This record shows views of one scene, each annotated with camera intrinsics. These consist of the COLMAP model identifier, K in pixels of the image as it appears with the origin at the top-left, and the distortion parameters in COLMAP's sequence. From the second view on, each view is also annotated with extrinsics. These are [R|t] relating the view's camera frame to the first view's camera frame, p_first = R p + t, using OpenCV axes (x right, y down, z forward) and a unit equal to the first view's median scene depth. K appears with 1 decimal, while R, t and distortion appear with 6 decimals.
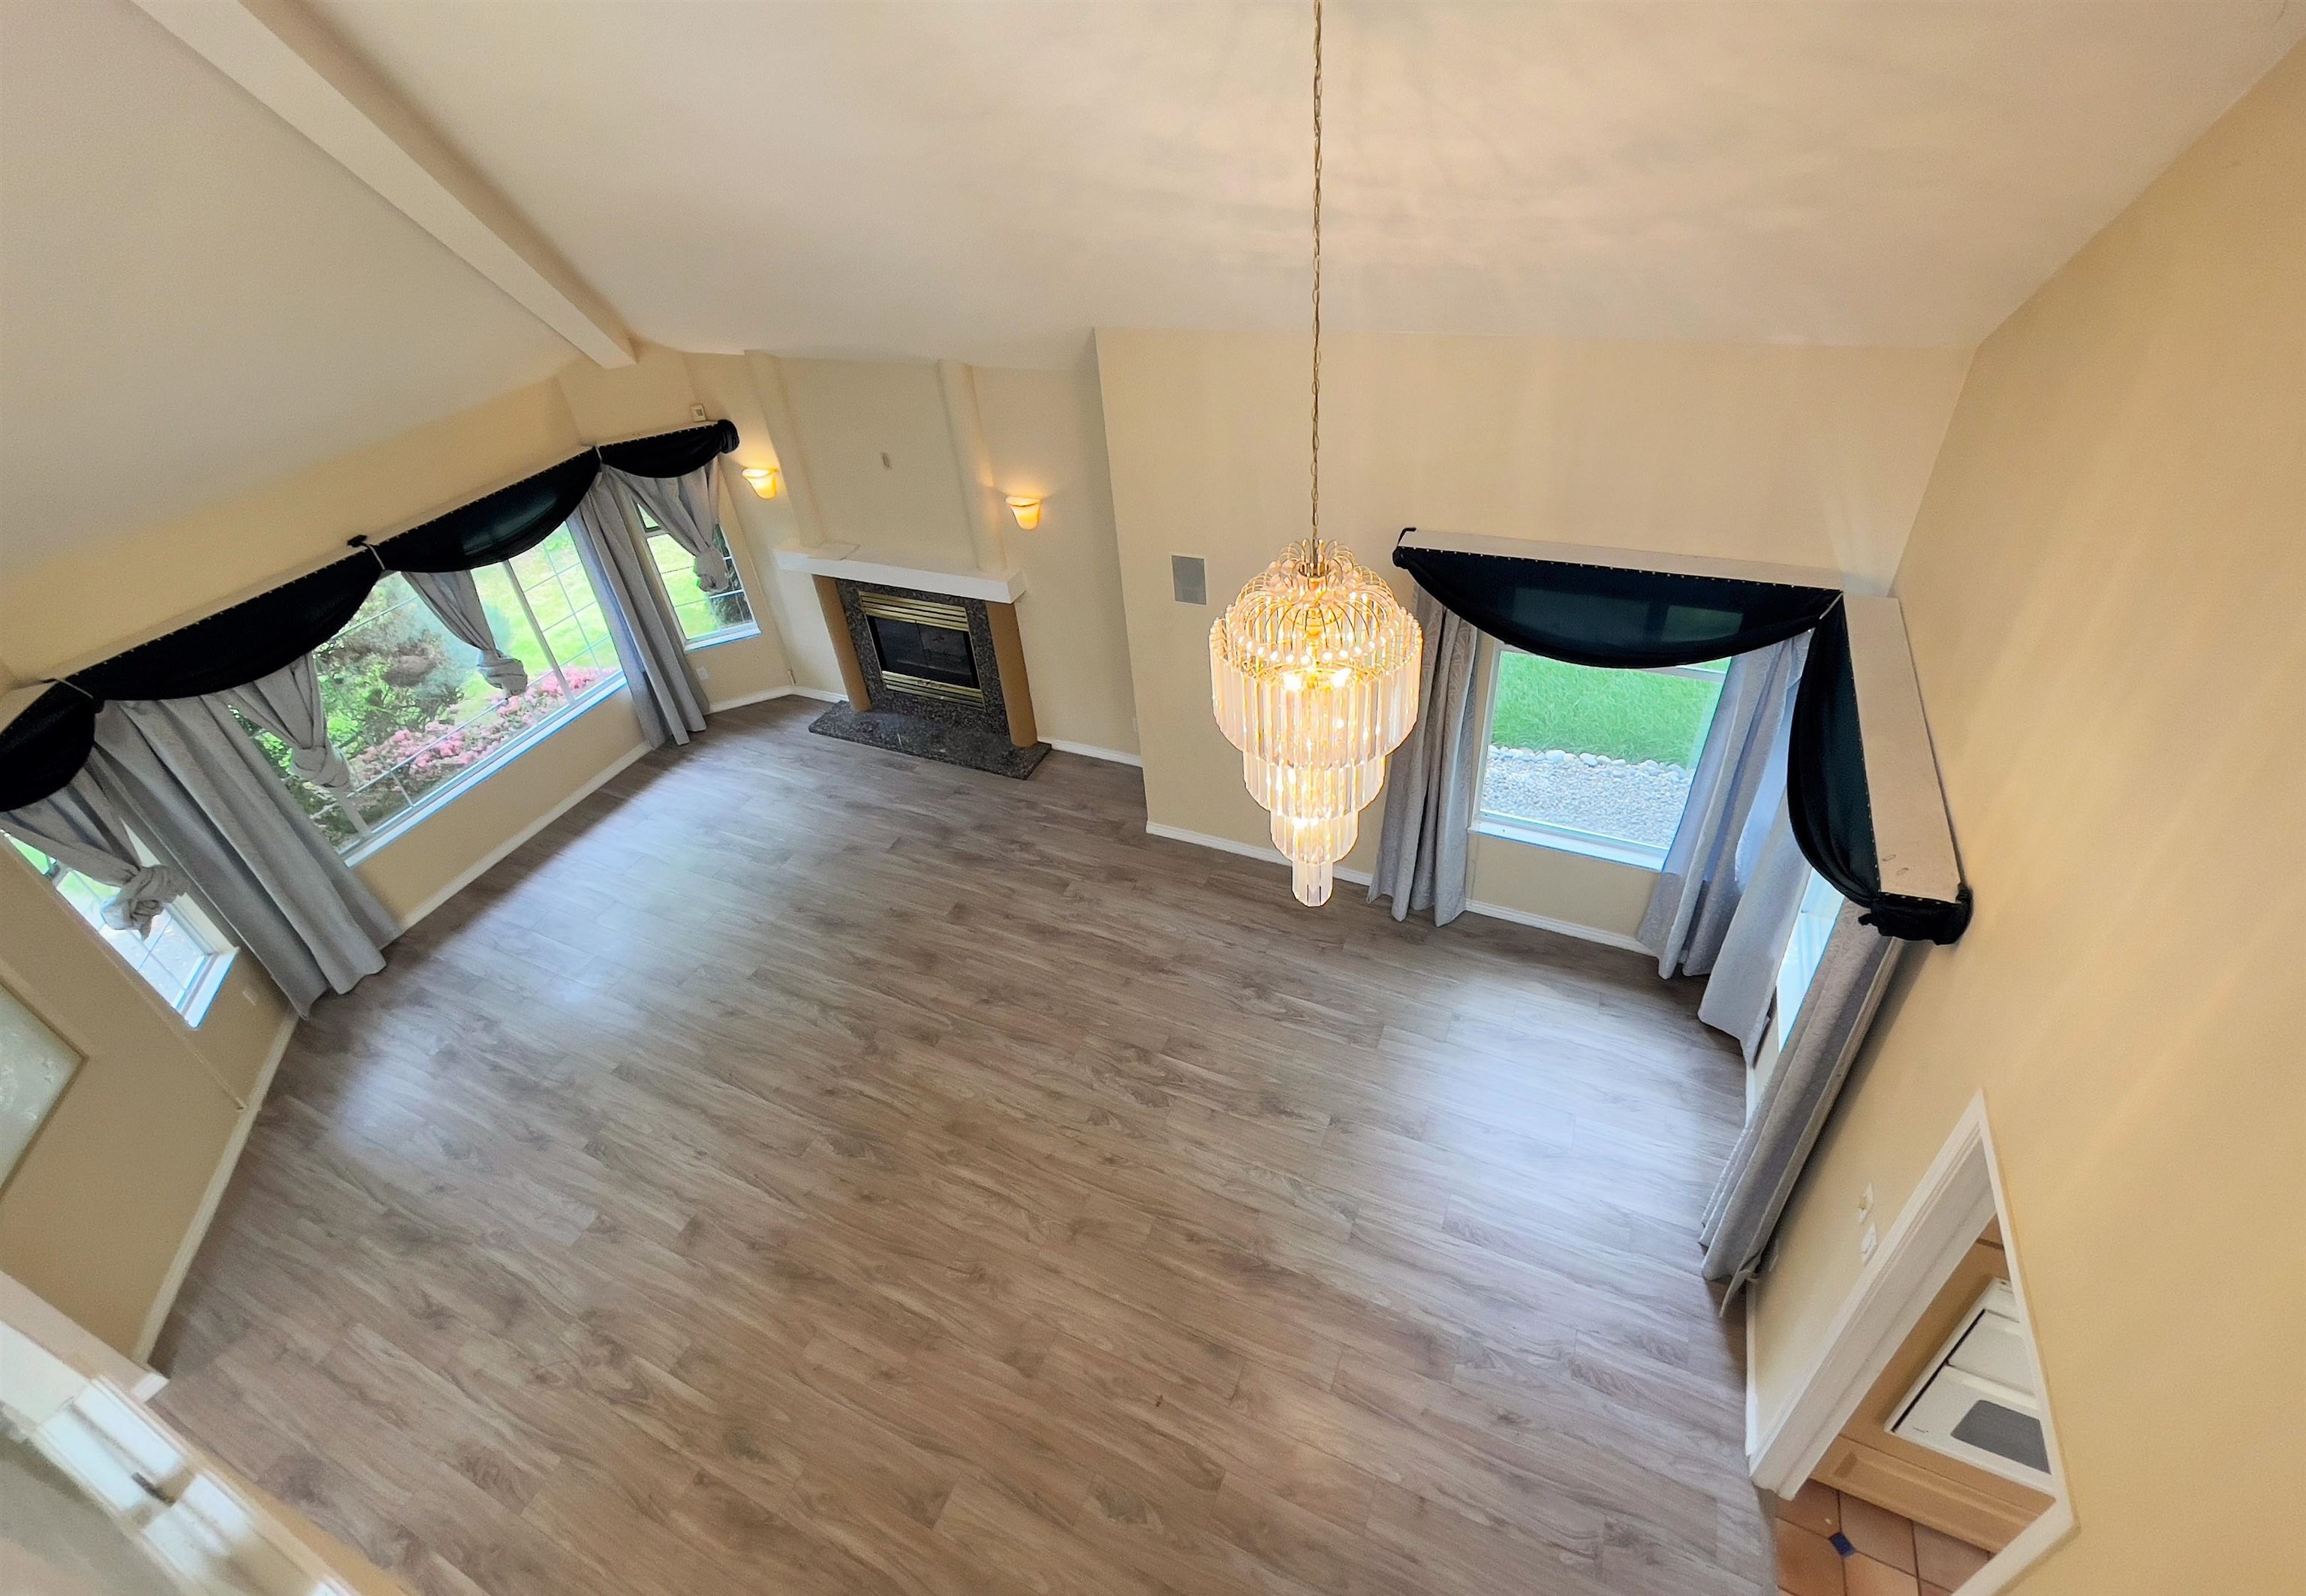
lens RADIAL K [[1004.3, 0, 1127.7], [0, 1004.3, 694.6], [0, 0, 1]] dist [-0.001039, -0.000095]
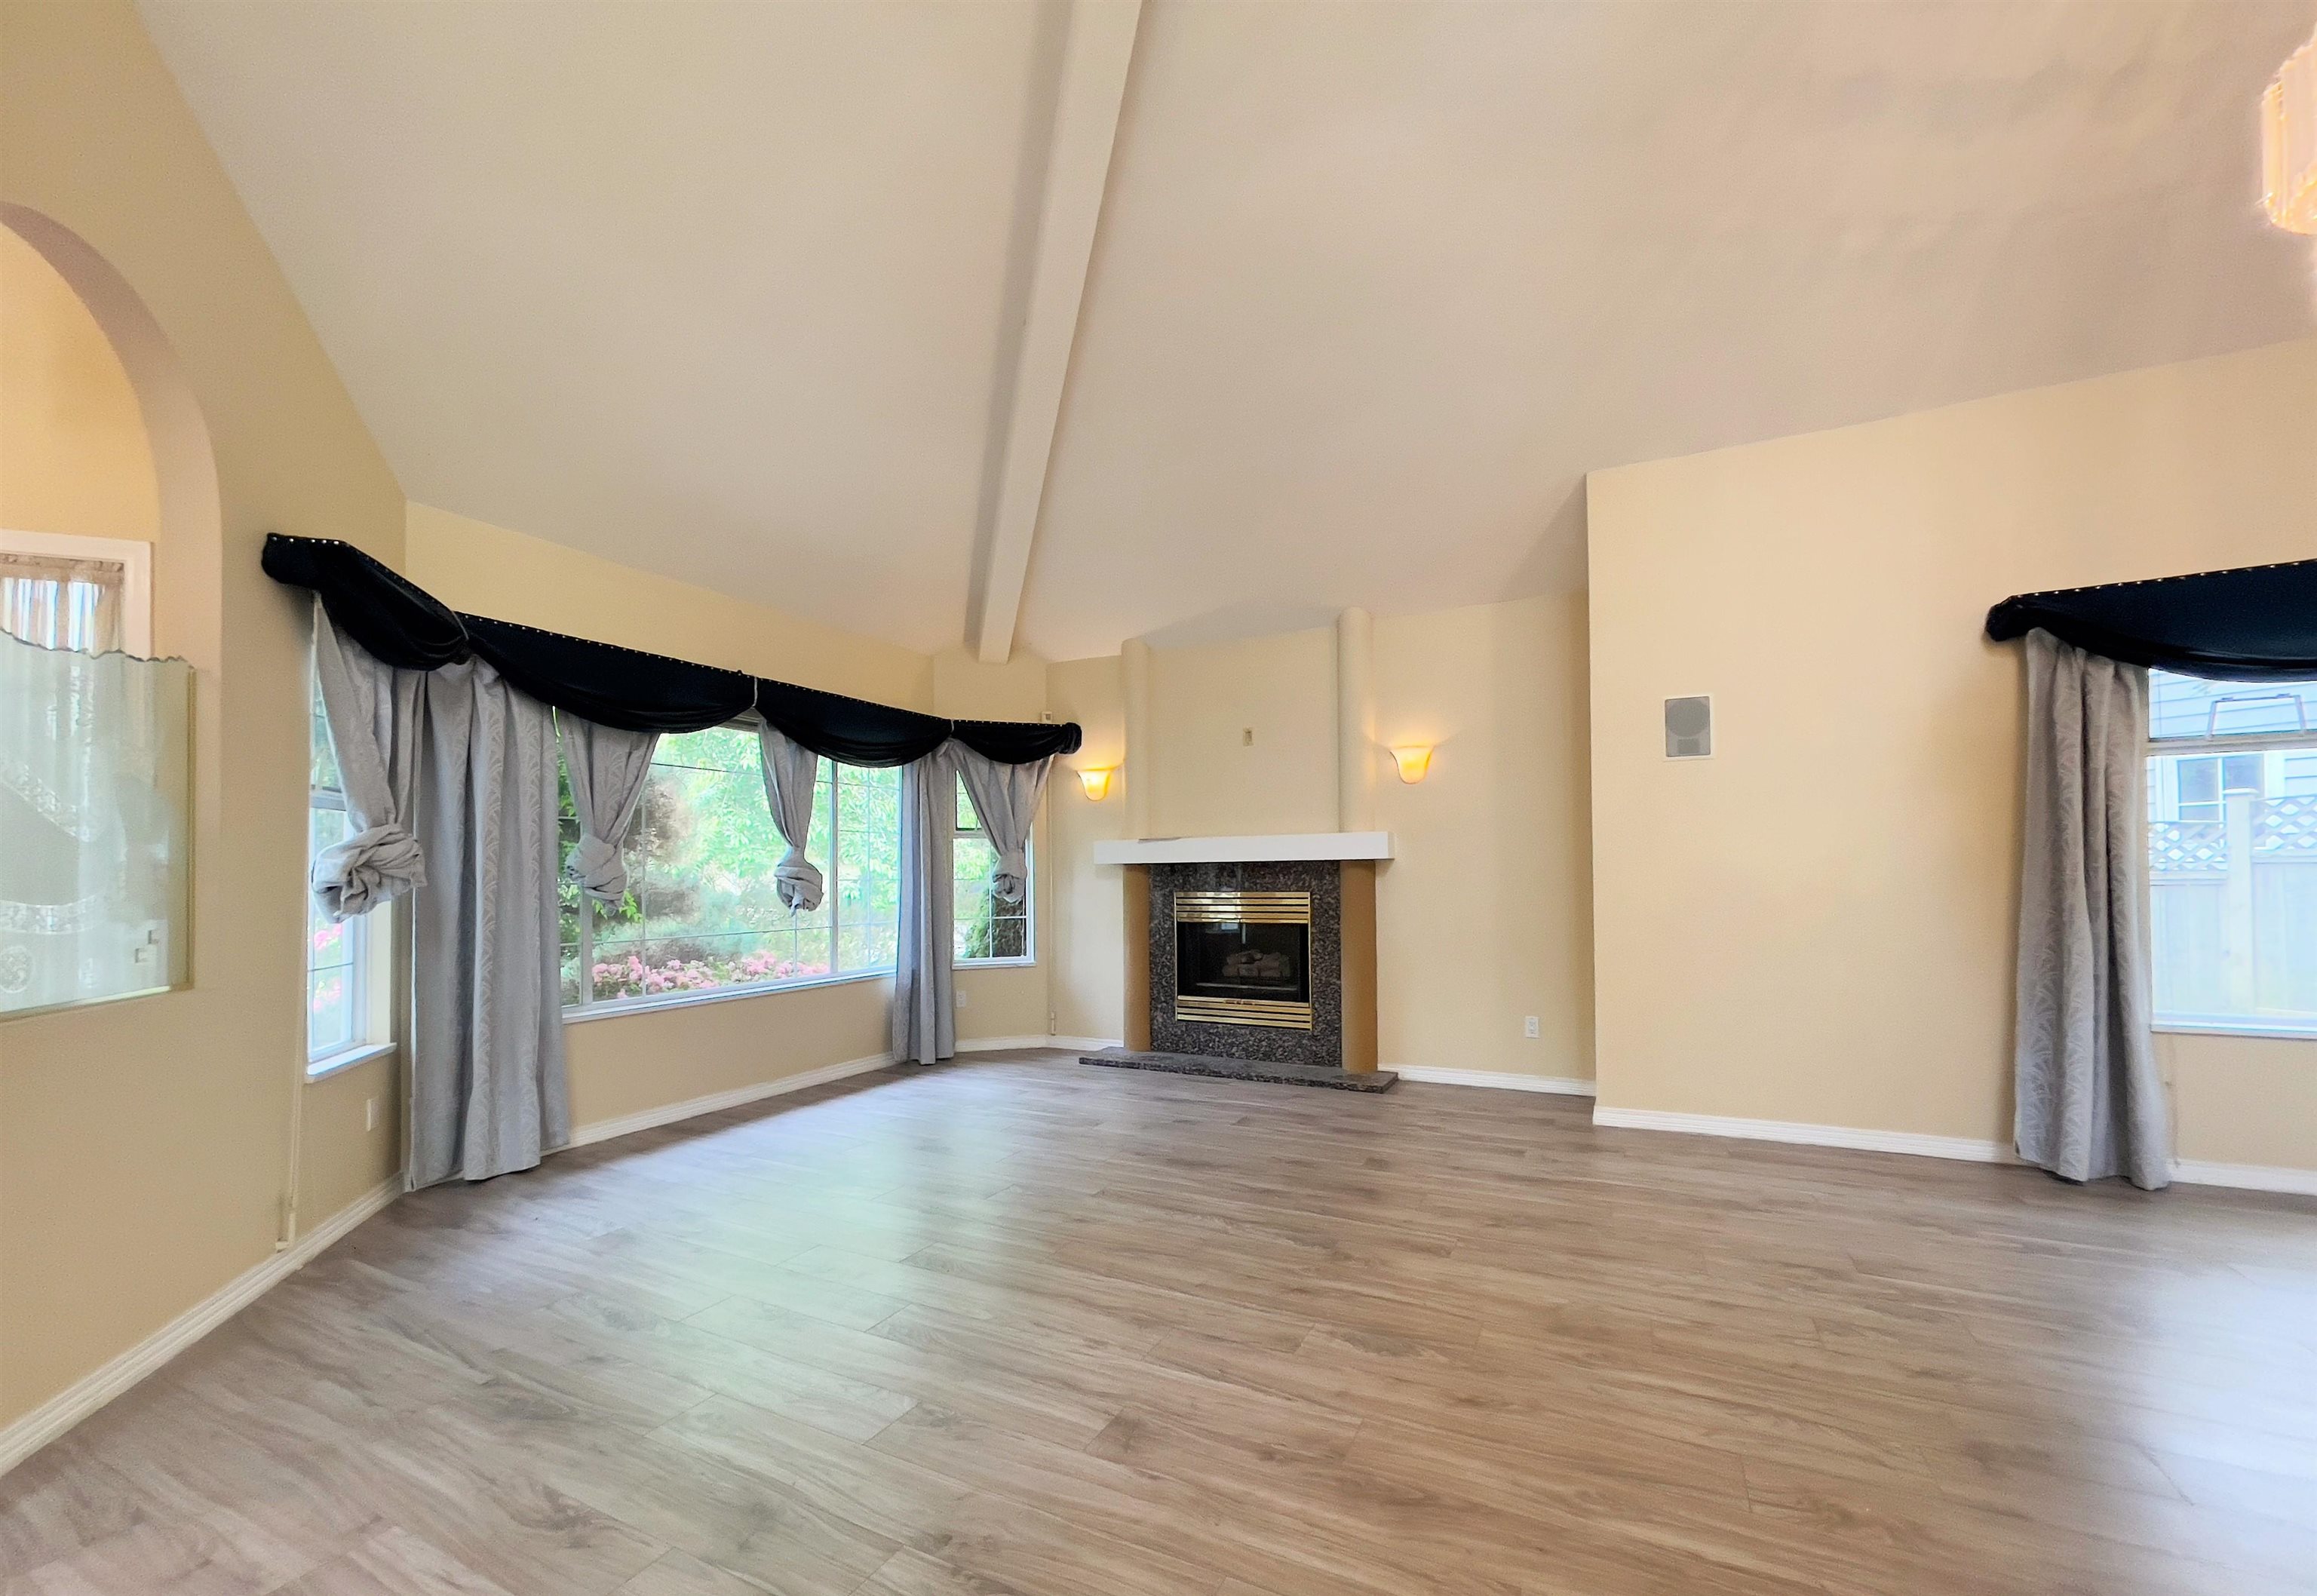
lens RADIAL K [[922.0, 0, 1154.3], [0, 922.0, 833.2], [0, 0, 1]] dist [-0.008386, -0.000249]
pose [[0.995804, 0.084399, -0.035361, -0.351338], [-0.089166, 0.808072, -0.582296, 0.457777], [-0.020571, 0.583006, 0.812207, 0.387799]]
